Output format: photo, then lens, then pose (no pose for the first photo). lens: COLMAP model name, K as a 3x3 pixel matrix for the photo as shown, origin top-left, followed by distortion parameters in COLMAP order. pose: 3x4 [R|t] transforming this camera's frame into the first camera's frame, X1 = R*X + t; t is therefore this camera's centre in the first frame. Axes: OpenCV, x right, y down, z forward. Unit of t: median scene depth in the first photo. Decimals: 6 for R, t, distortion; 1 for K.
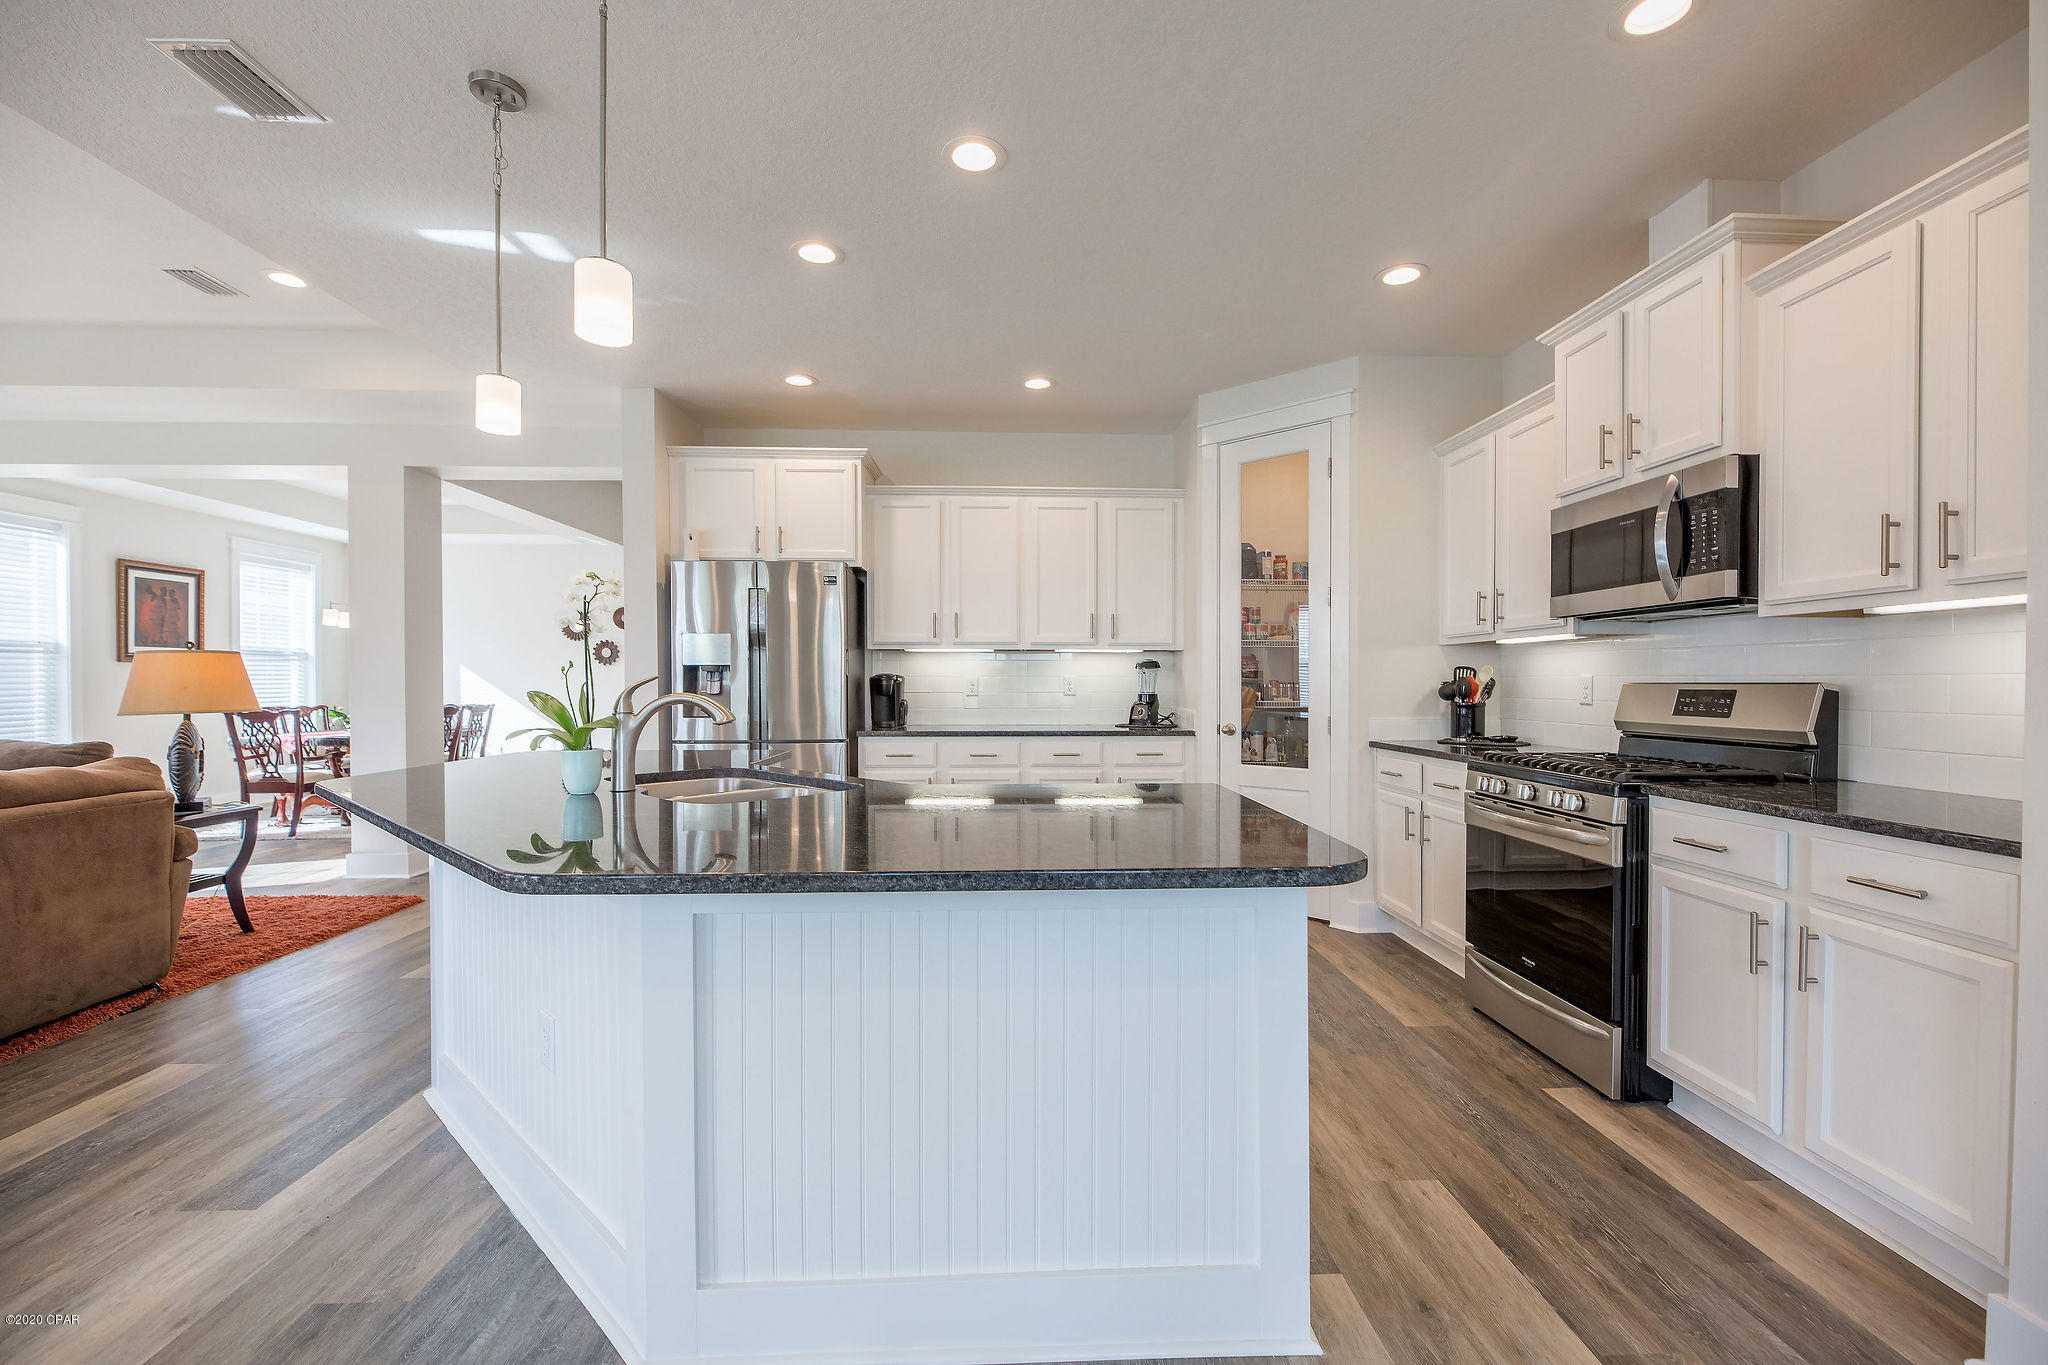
lens RADIAL K [[849.3, 0, 1031.8], [0, 849.3, 703.2], [0, 0, 1]] dist [-0.004604, -0.000461]
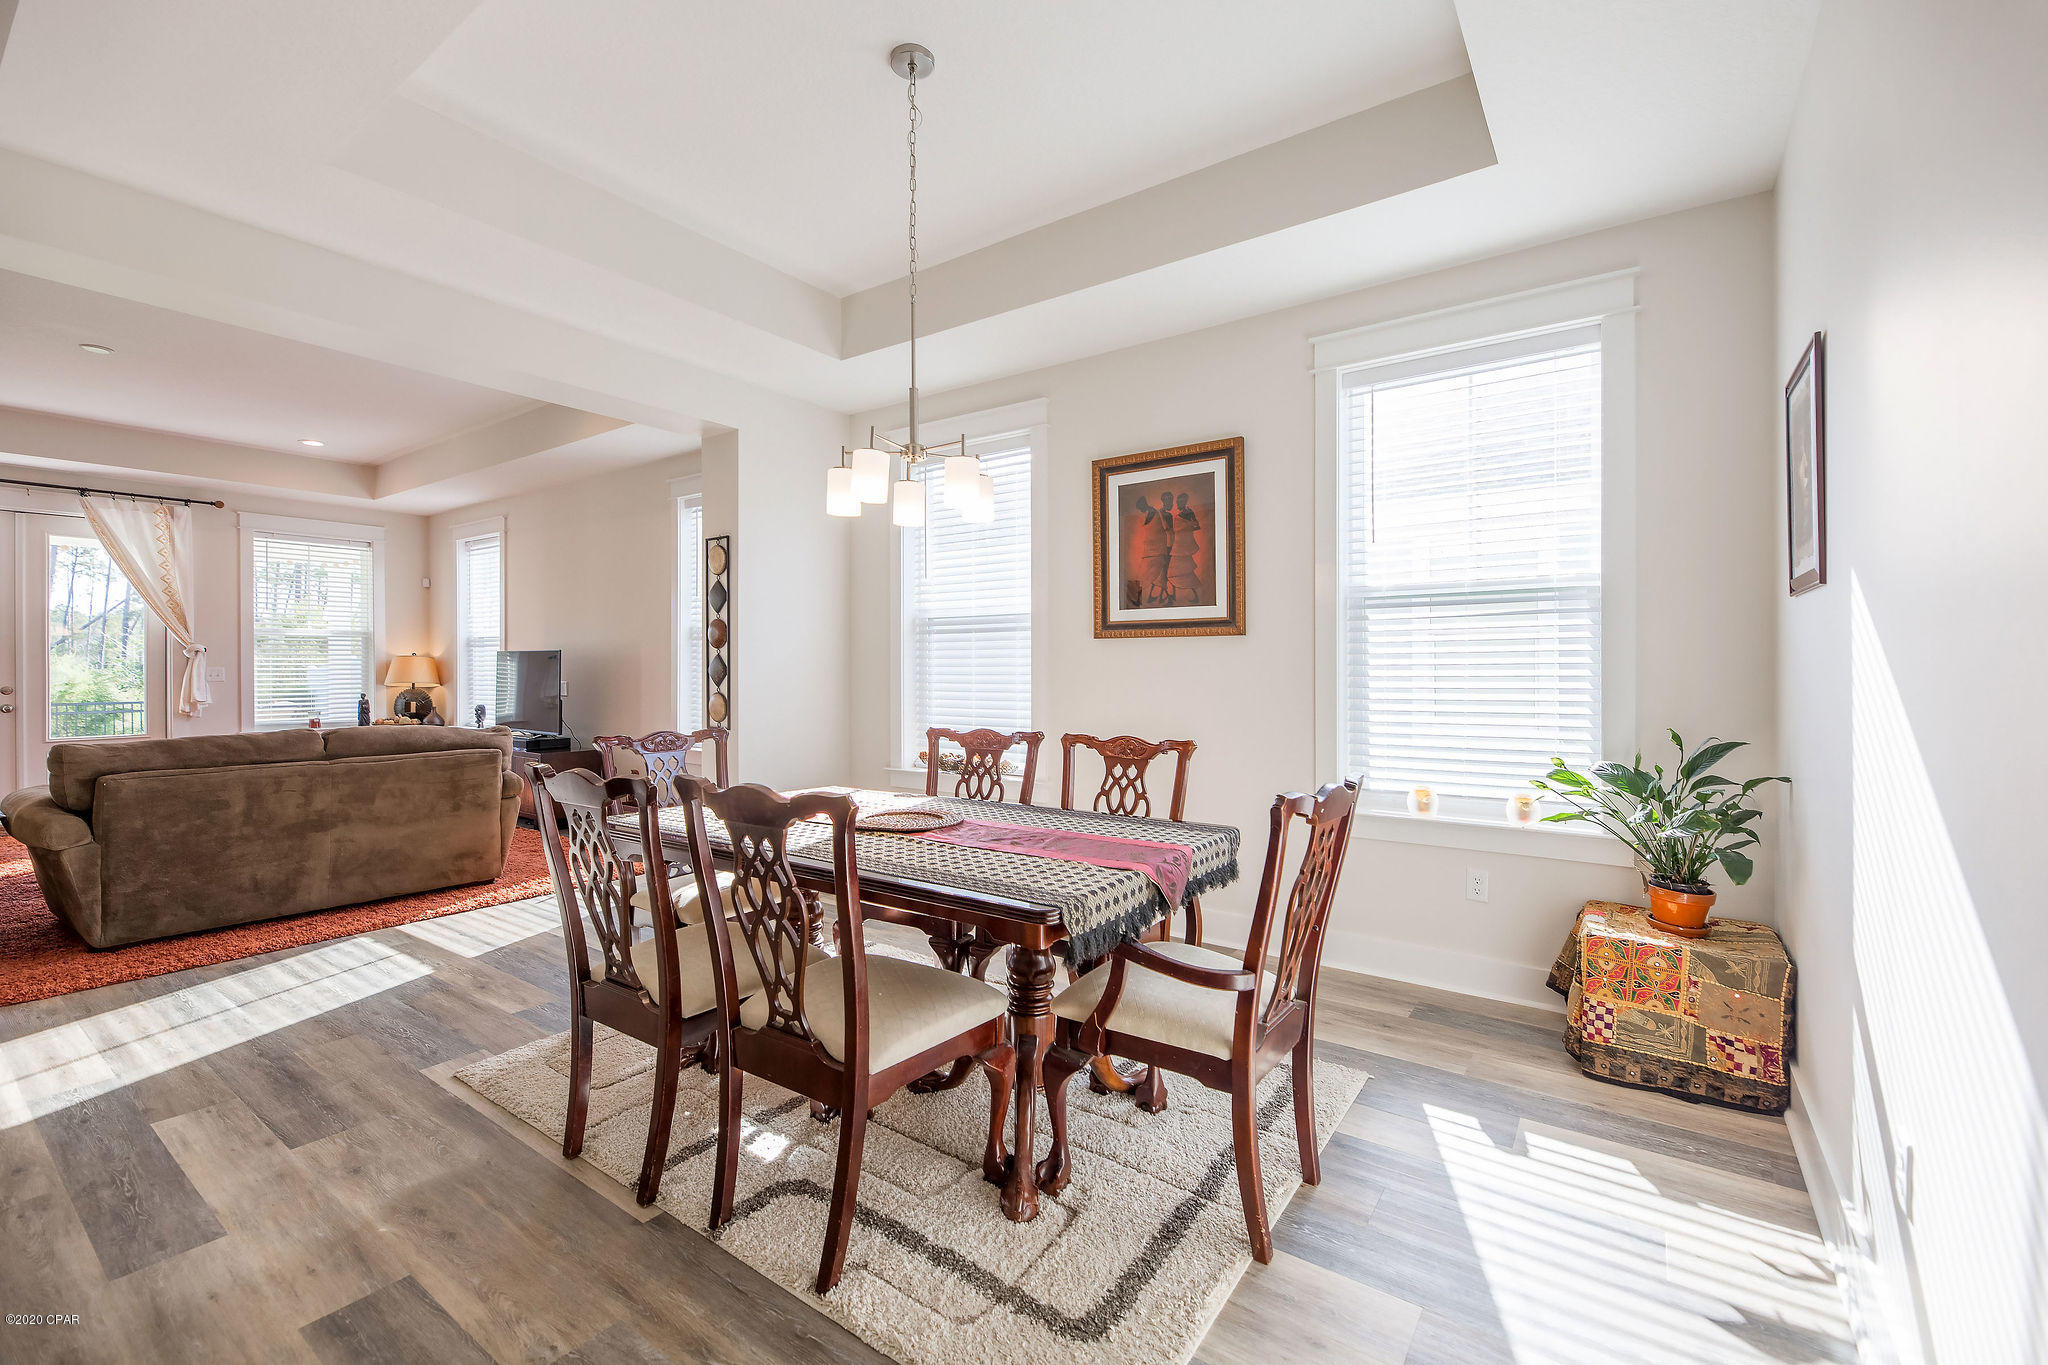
lens RADIAL K [[897.3, 0, 1020.8], [0, 897.3, 629.0], [0, 0, 1]] dist [0.018445, 0.000331]
pose [[-0.628908, -0.036135, -0.776639, -0.900145], [-0.020576, 0.999343, -0.029835, -0.056478], [0.777207, -0.002783, -0.629238, 2.131682]]
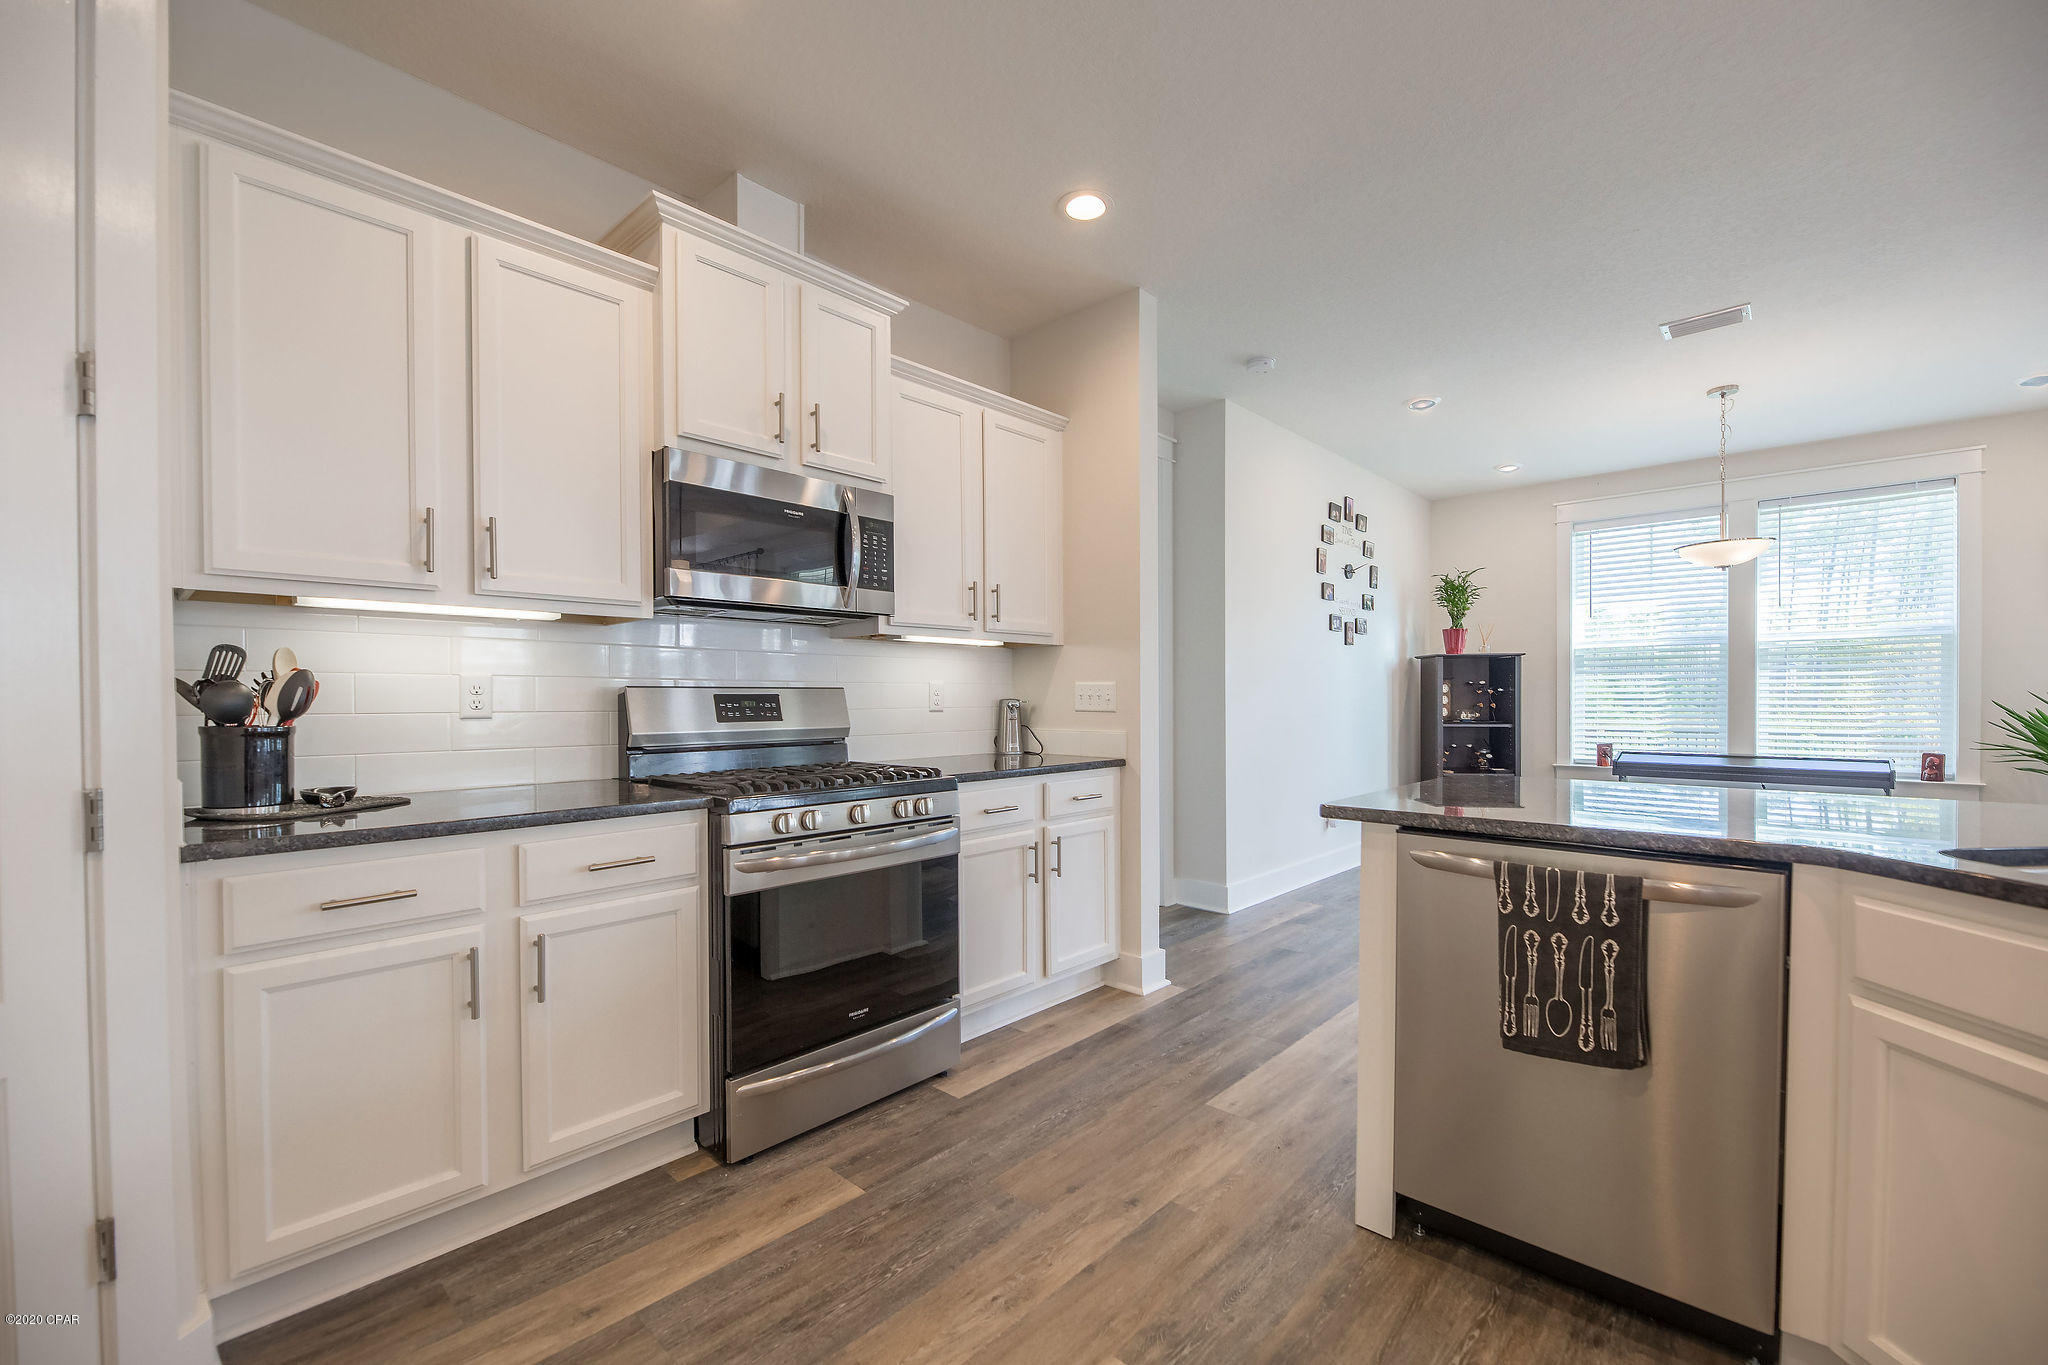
lens RADIAL K [[849.3, 0, 1031.8], [0, 849.3, 703.2], [0, 0, 1]] dist [-0.004604, -0.000461]
pose [[-0.709182, -0.003751, 0.705016, -0.083109], [0.019131, 0.999515, 0.024563, -0.014237], [-0.704766, 0.030907, -0.708766, 0.901590]]
